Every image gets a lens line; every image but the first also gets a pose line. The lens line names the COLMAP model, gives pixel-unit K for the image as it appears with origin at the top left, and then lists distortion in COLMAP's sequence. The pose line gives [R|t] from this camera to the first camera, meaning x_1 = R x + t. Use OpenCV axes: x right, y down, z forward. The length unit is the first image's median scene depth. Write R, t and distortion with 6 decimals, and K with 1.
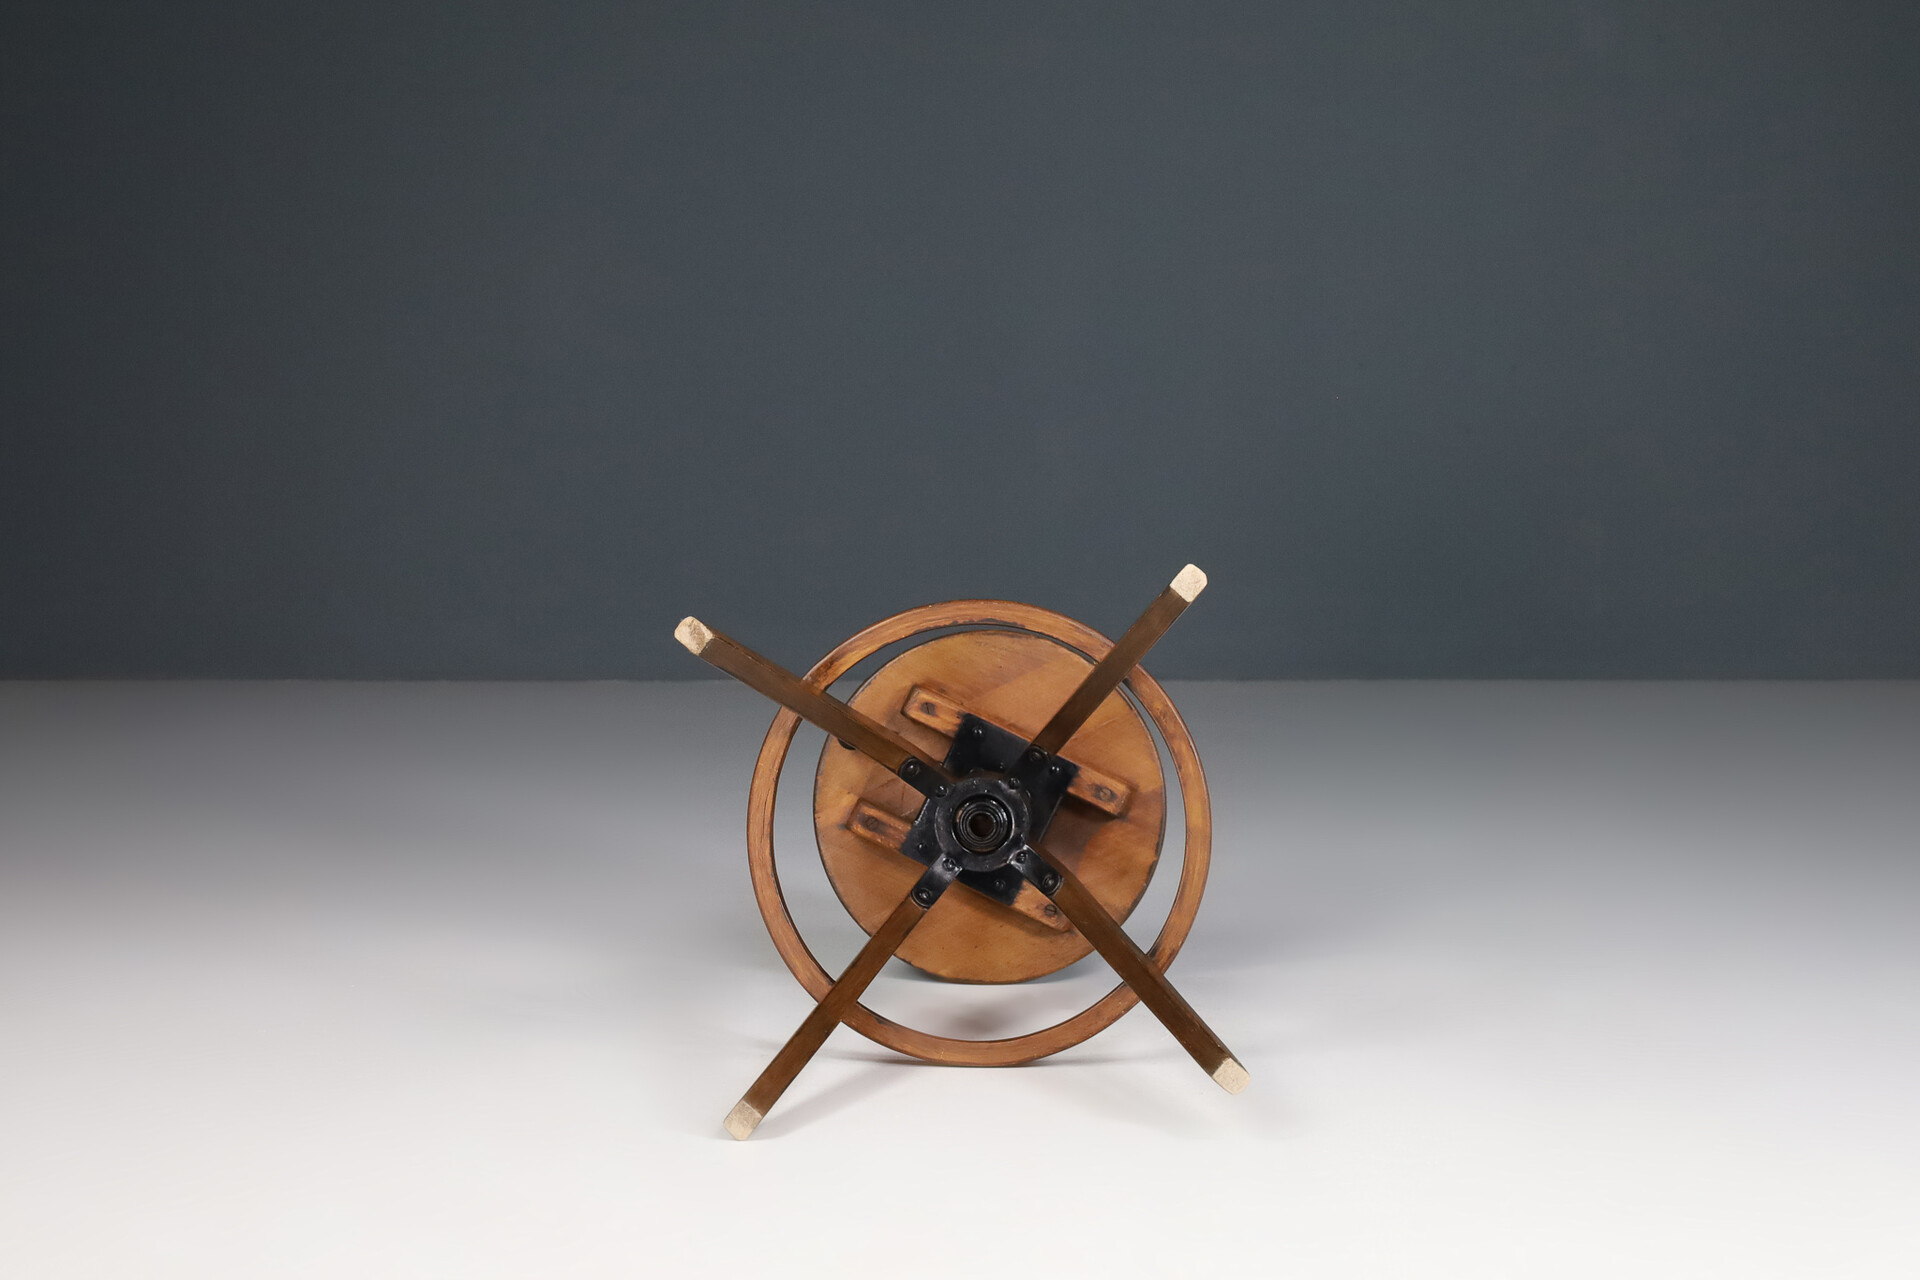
lens RADIAL K [[3635.9, 0, 958.7], [0, 3635.9, 639.6], [0, 0, 1]] dist [0.040835, 0.000000]
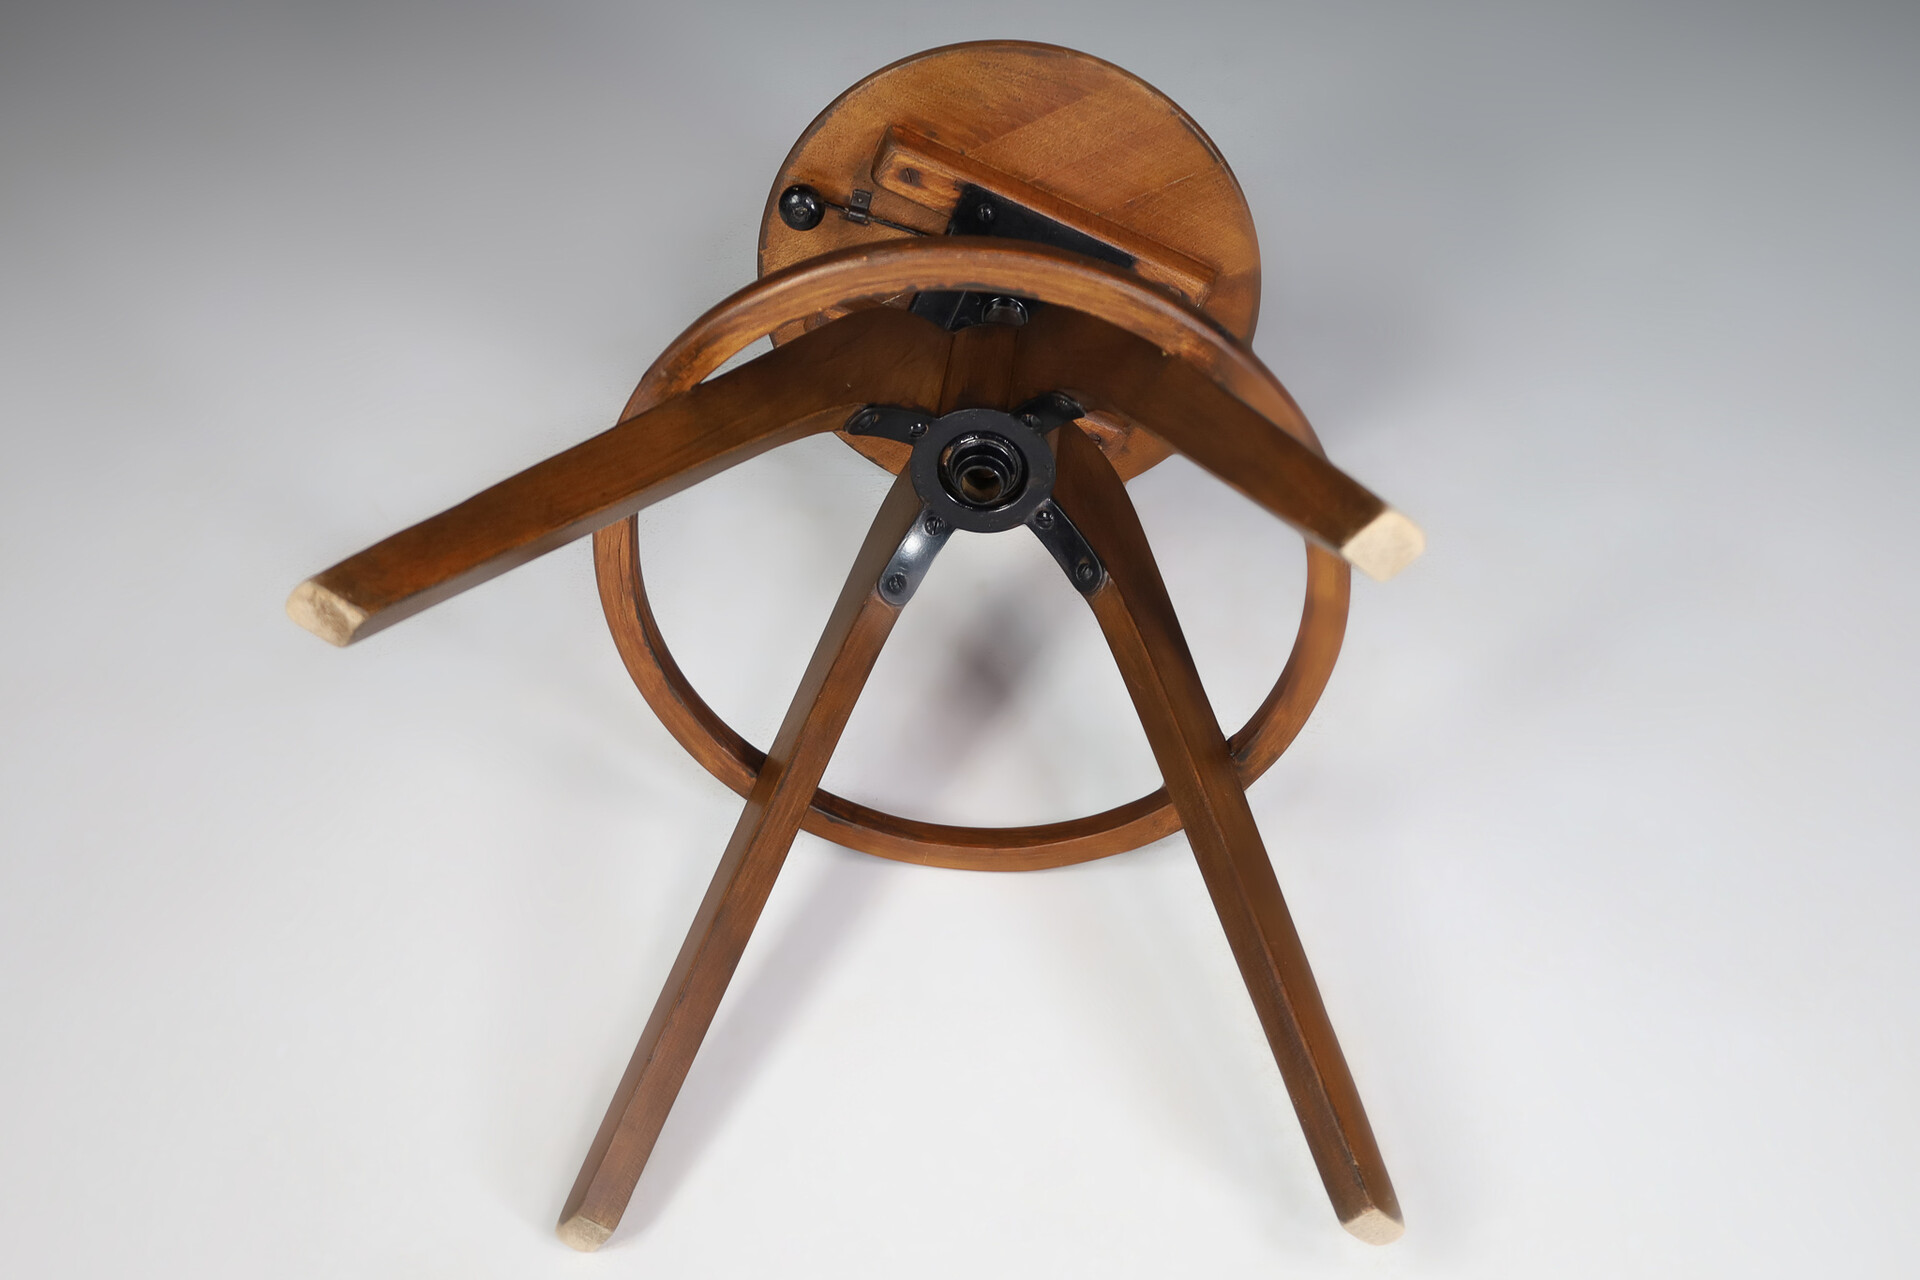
lens RADIAL K [[1944.0, 0, 968.1], [0, 1944.0, 650.5], [0, 0, 1]] dist [0.040746, 0.000000]
pose [[0.998614, -0.003140, -0.052536, 0.020587], [0.033457, 0.808446, 0.587619, -0.119777], [0.040628, -0.588562, 0.807430, 0.657091]]
